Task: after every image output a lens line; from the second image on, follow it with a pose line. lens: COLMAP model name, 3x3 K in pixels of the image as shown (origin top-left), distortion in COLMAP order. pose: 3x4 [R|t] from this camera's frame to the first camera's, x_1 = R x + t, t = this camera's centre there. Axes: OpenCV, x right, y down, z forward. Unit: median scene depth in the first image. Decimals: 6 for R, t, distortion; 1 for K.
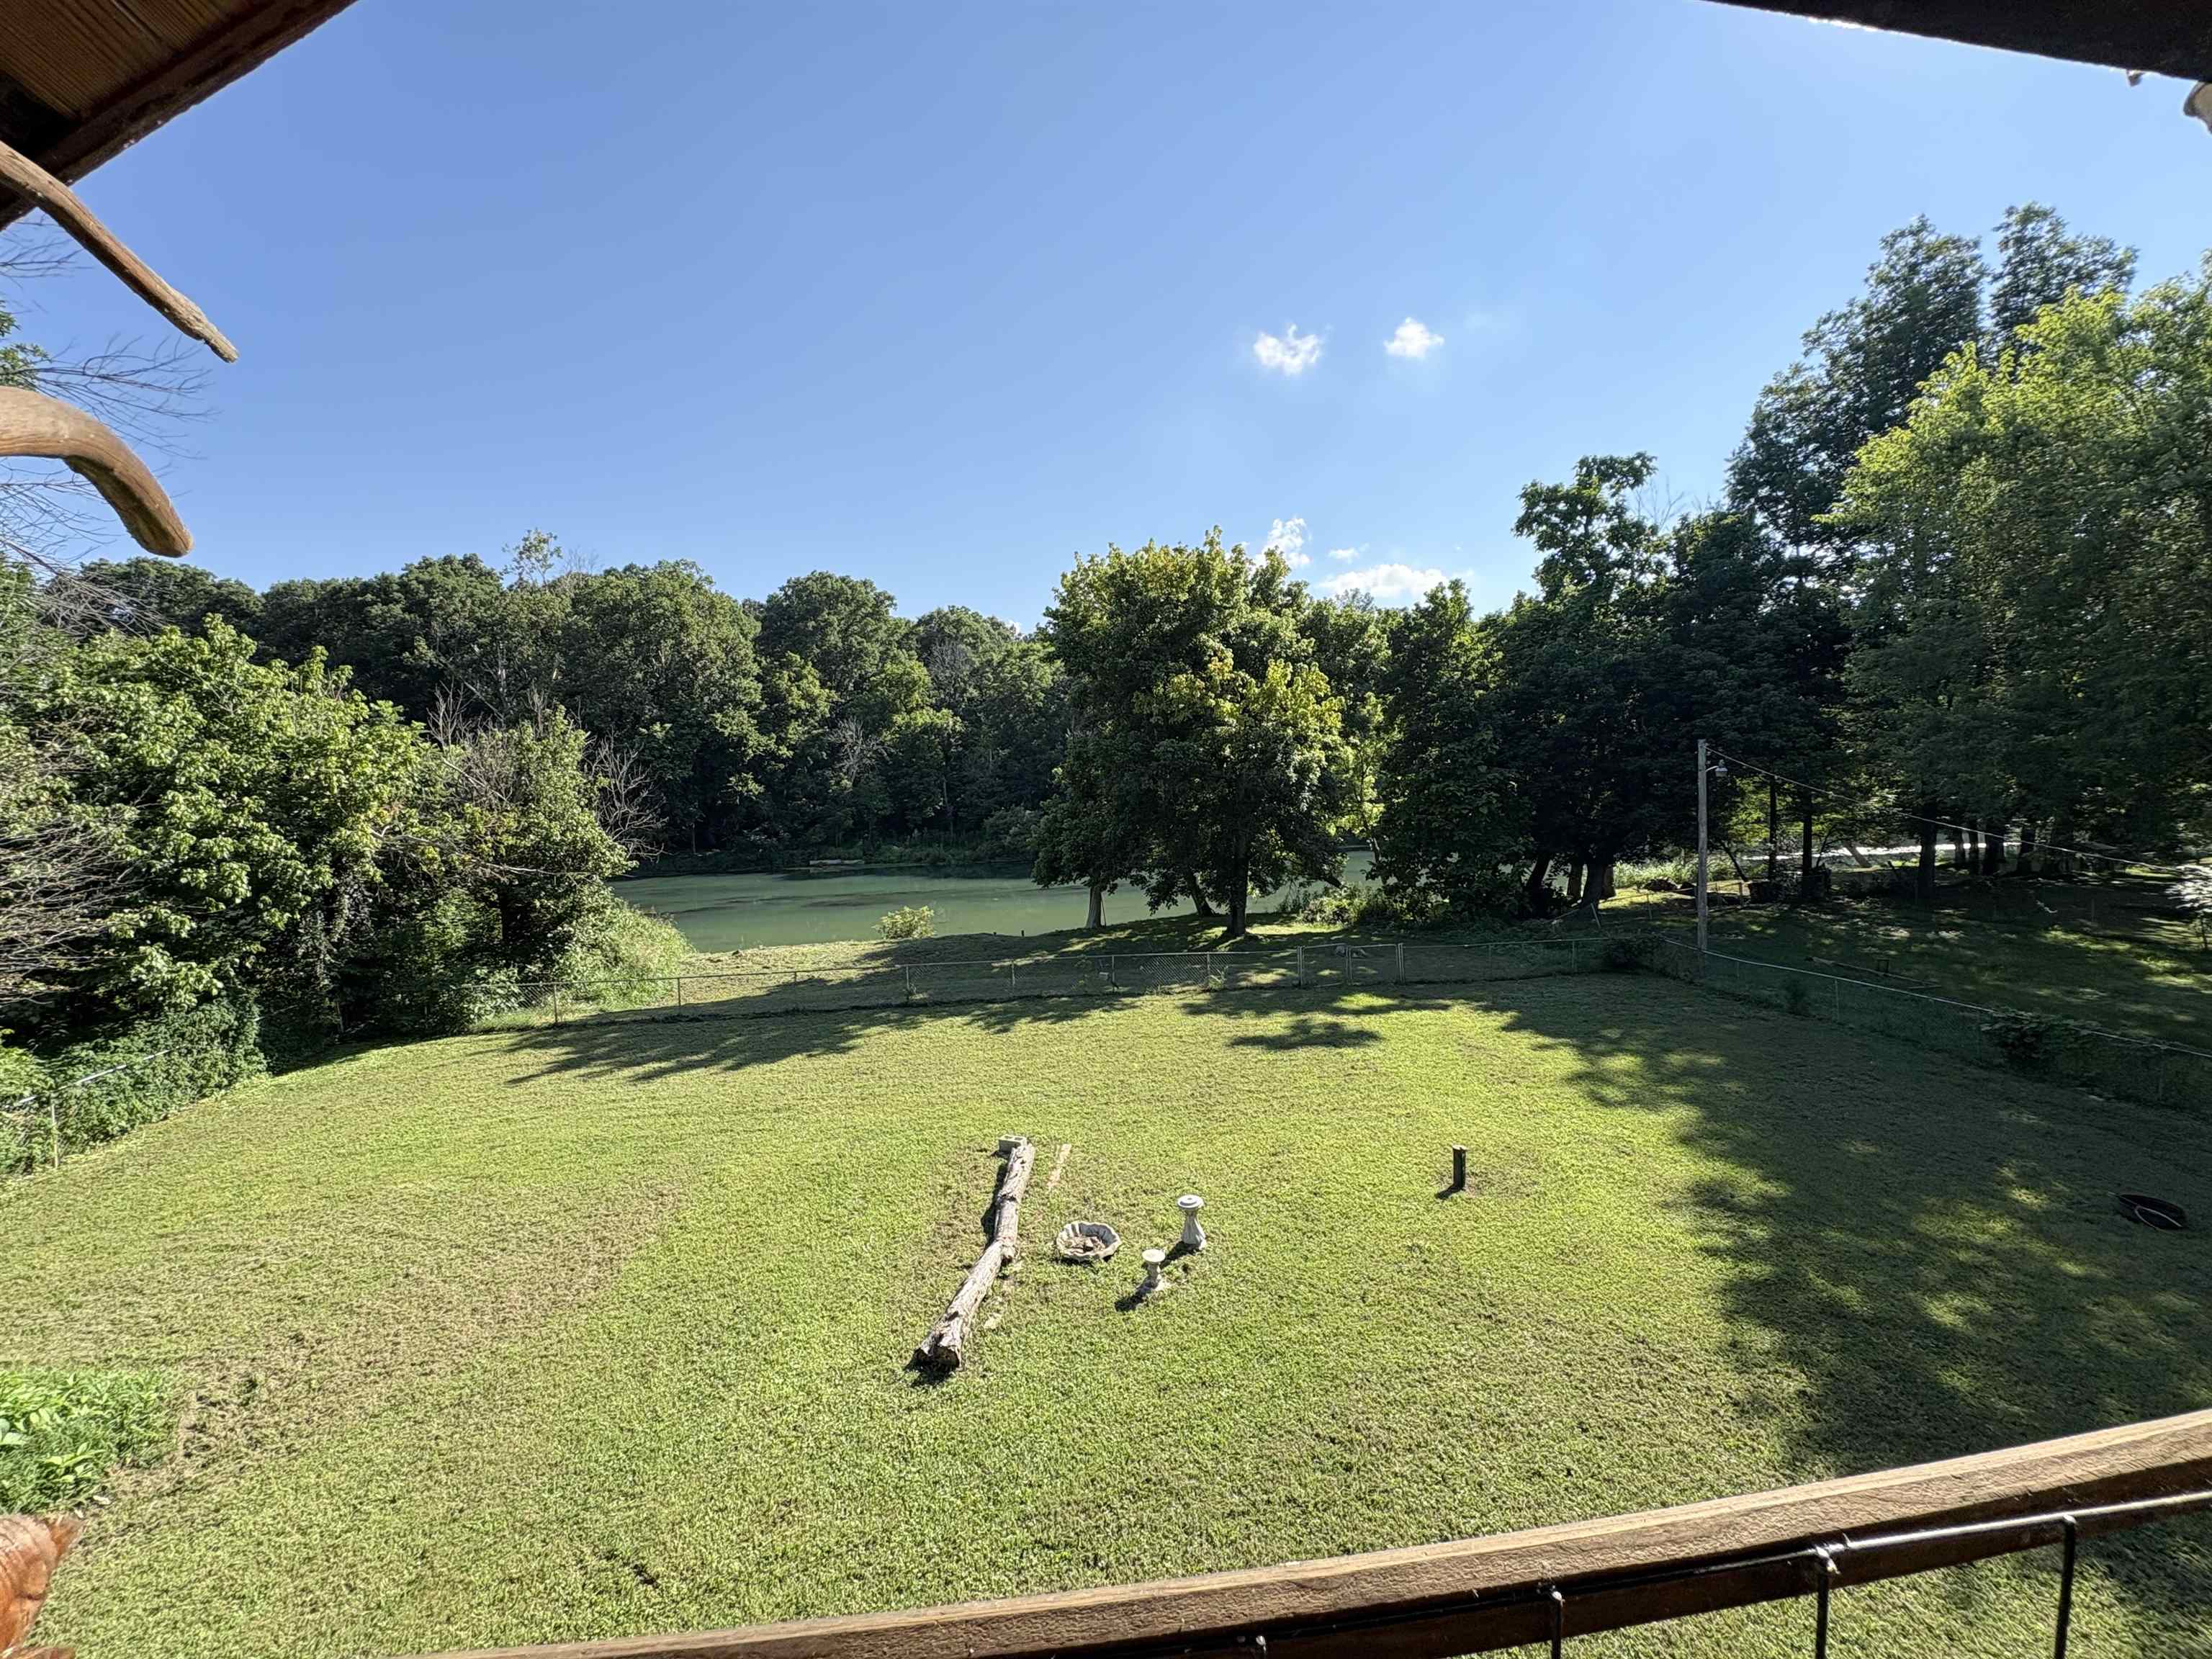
lens RADIAL K [[883.2, 0, 1106.0], [0, 883.2, 829.5], [0, 0, 1]] dist [-0.001673, -0.000382]
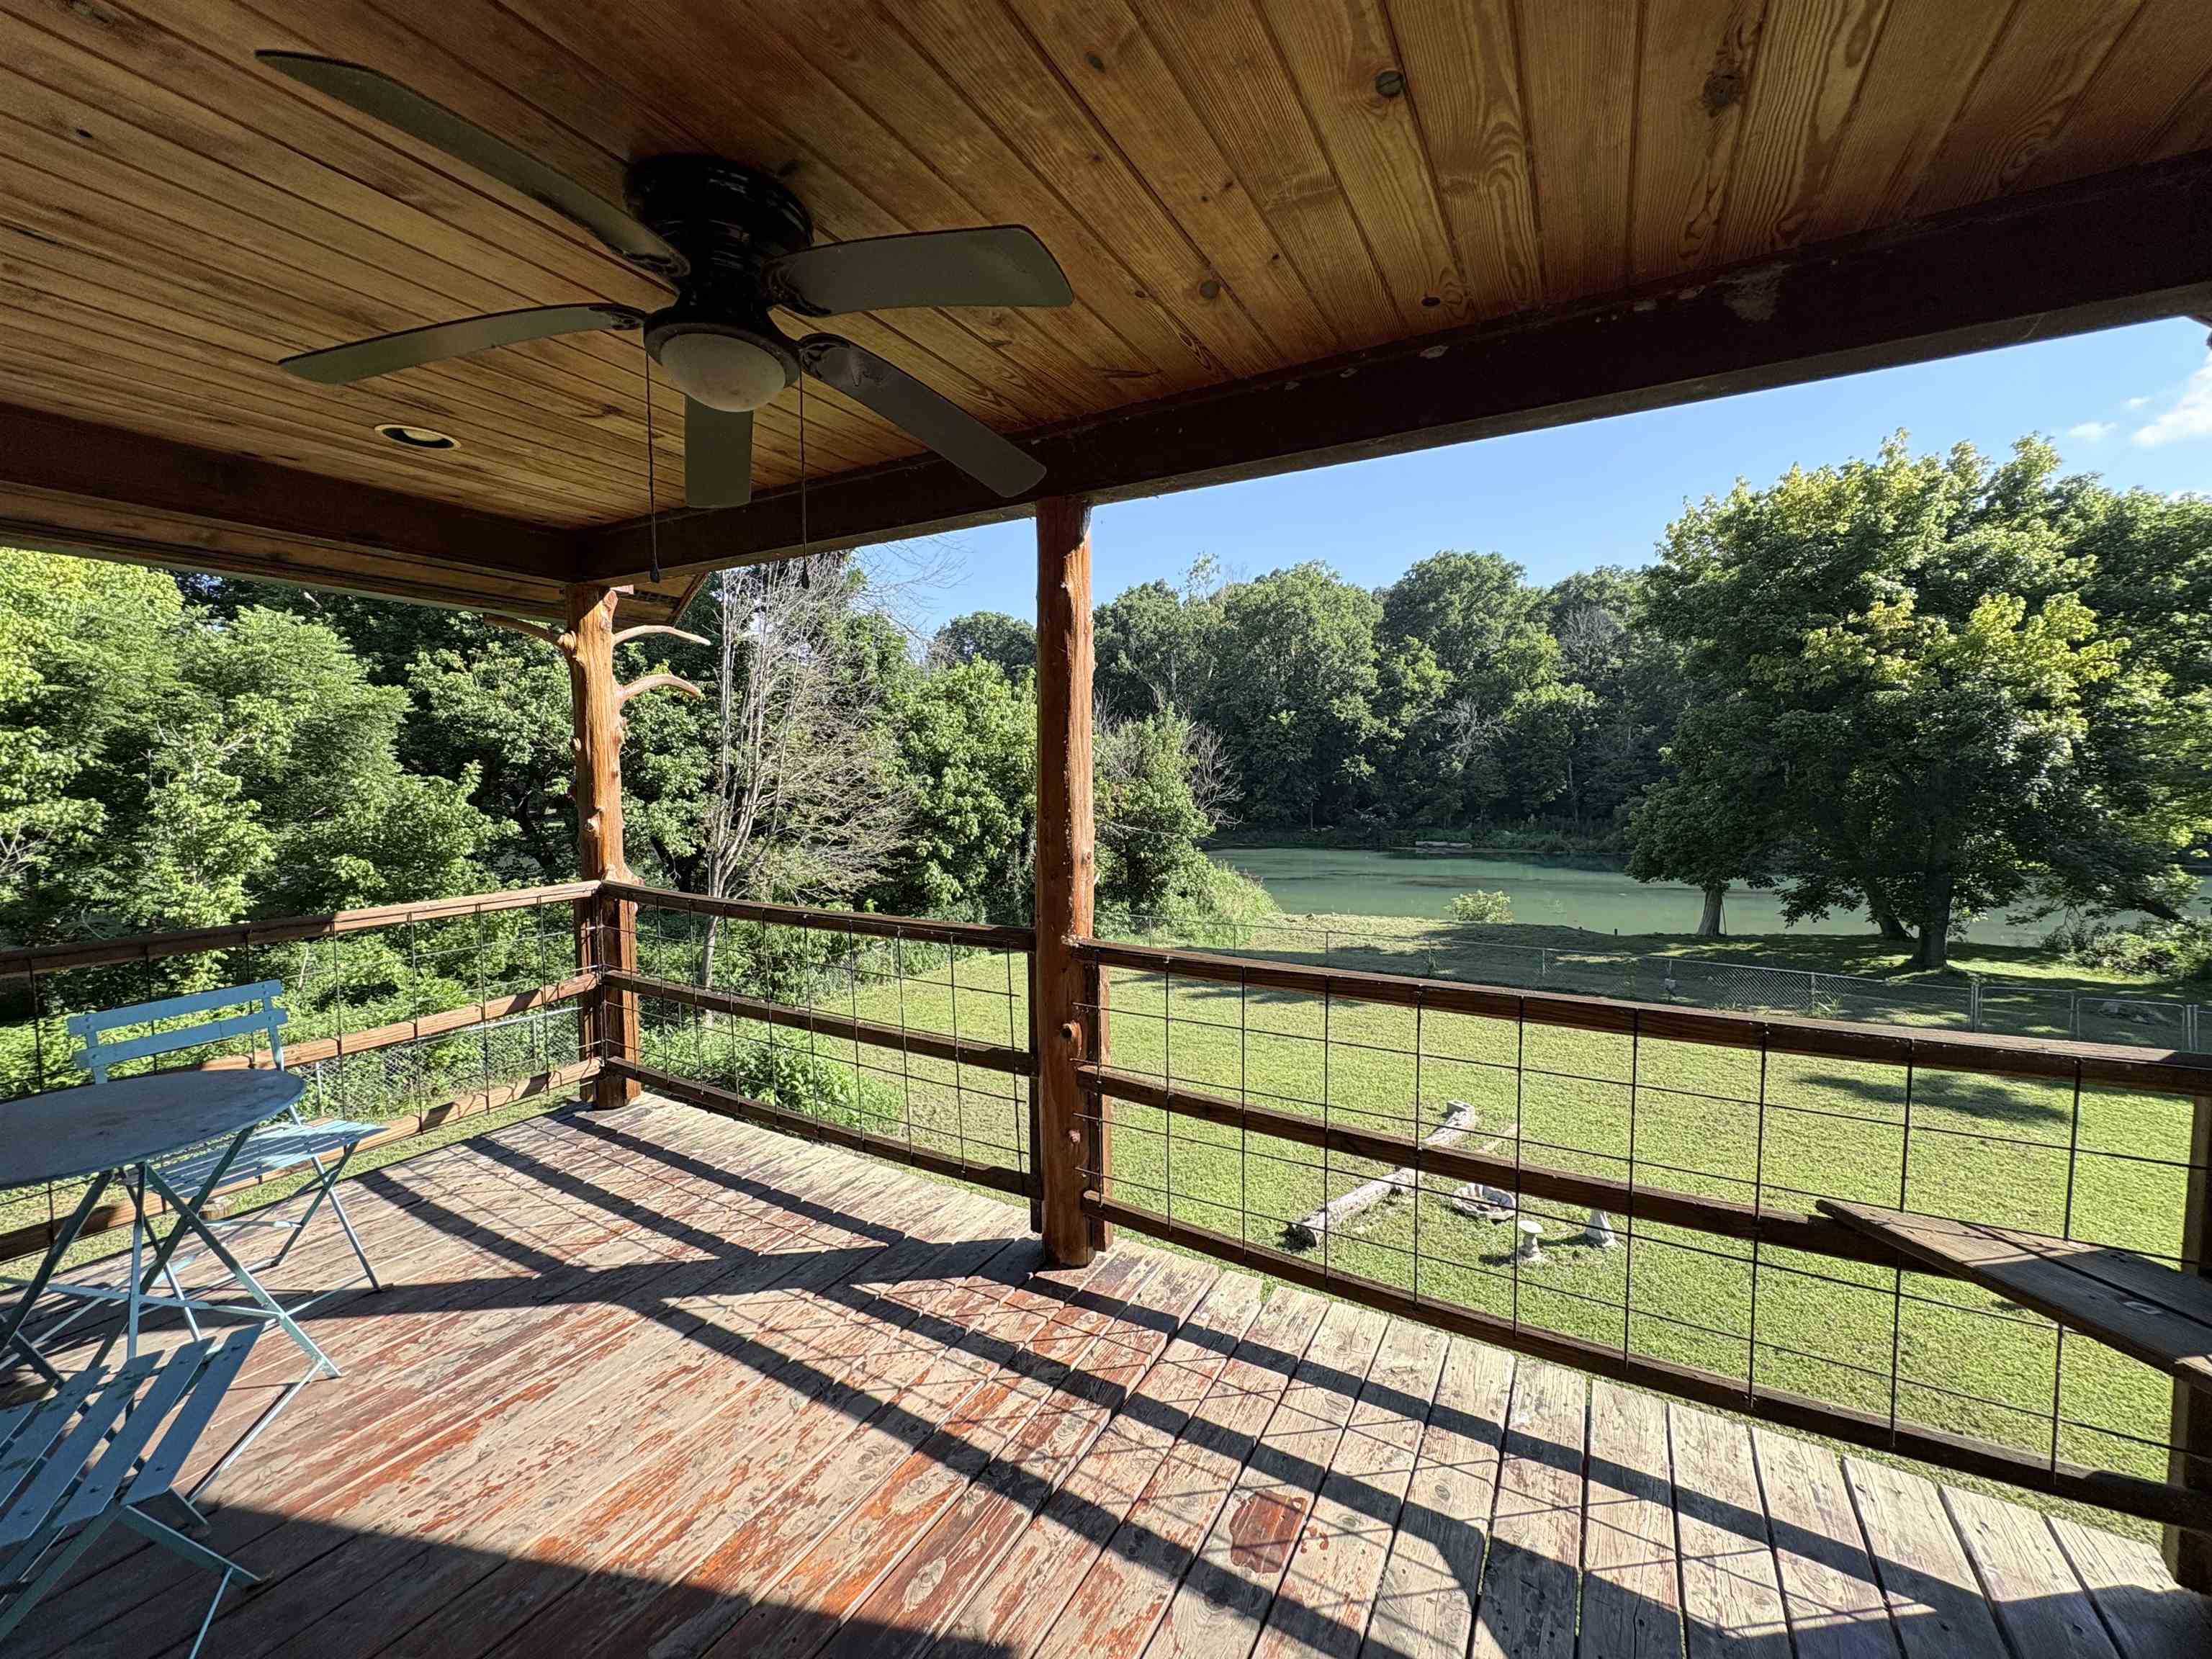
lens RADIAL K [[881.8, 0, 1106.0], [0, 881.8, 829.5], [0, 0, 1]] dist [-0.000863, 0.000322]
pose [[0.772494, 0.048499, -0.633168, 0.076674], [-0.035598, 0.998819, 0.033075, 0.002558], [0.634024, -0.003010, 0.773308, -0.024046]]
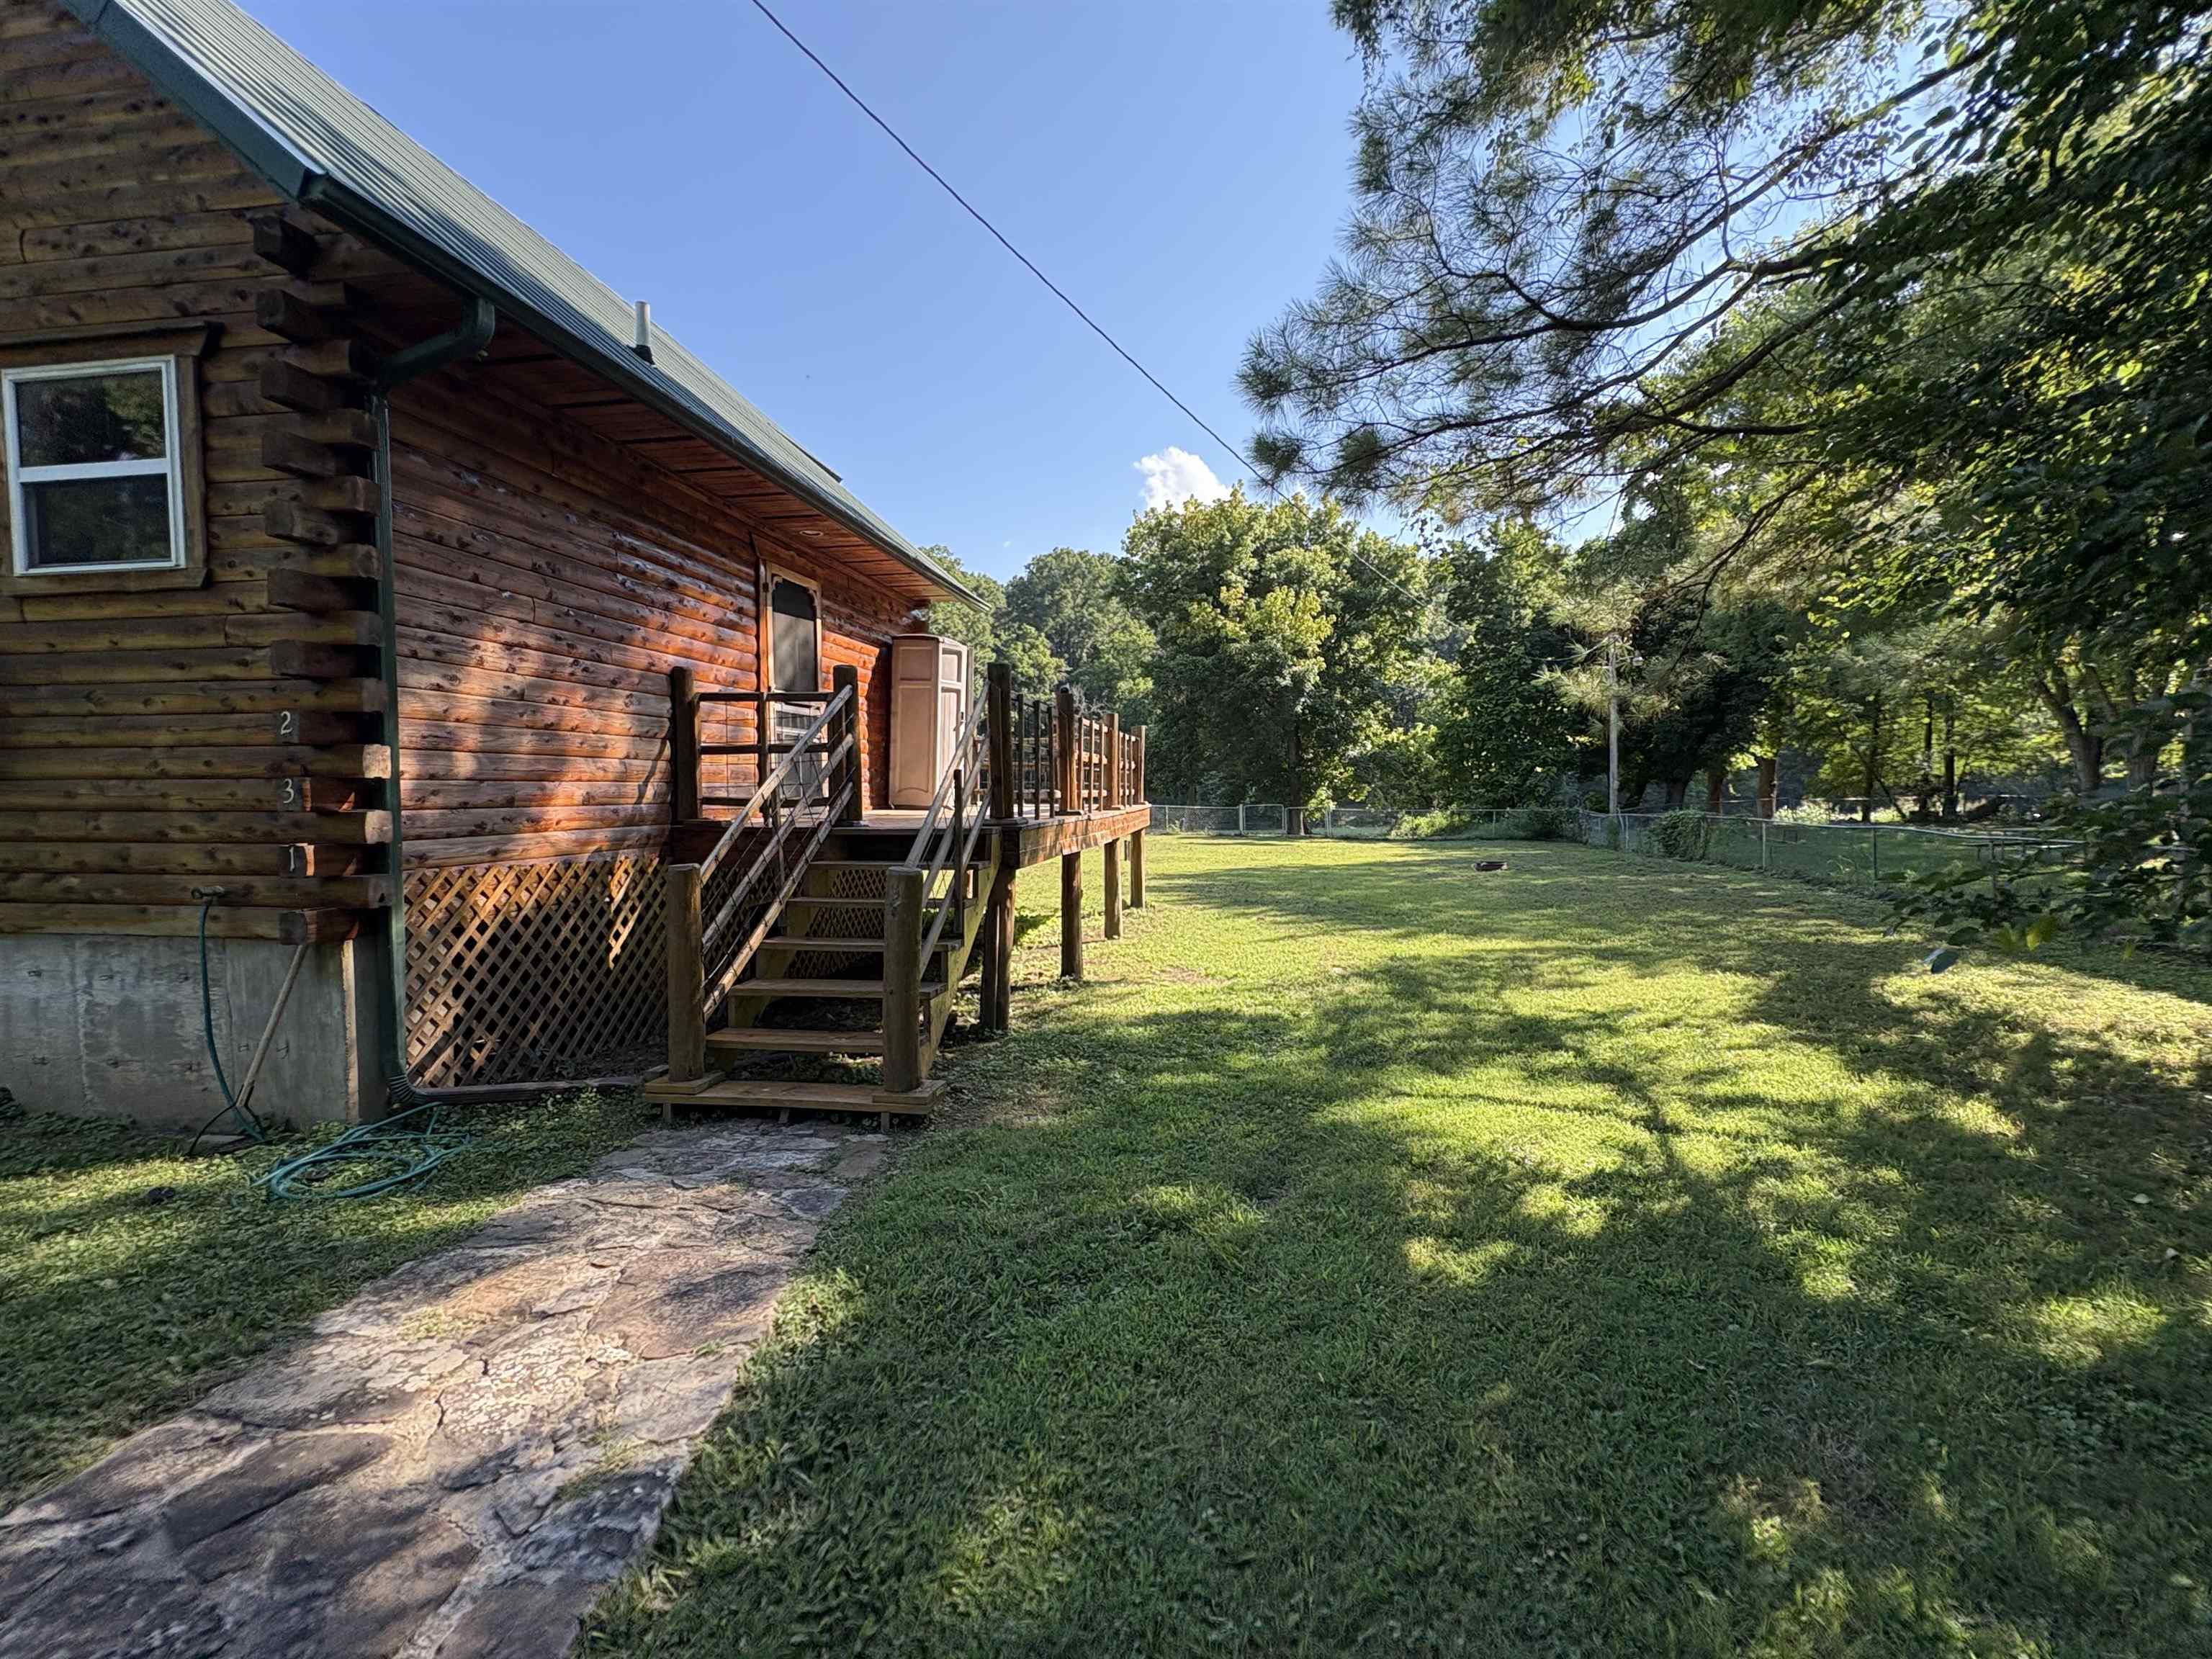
lens RADIAL K [[980.5, 0, 1106.0], [0, 980.5, 829.5], [0, 0, 1]] dist [-0.000161, -0.000006]
pose [[0.949426, 0.023558, -0.313105, 0.315383], [-0.023380, 0.999717, 0.004321, 0.111402], [0.313118, 0.003218, 0.949709, -0.279656]]
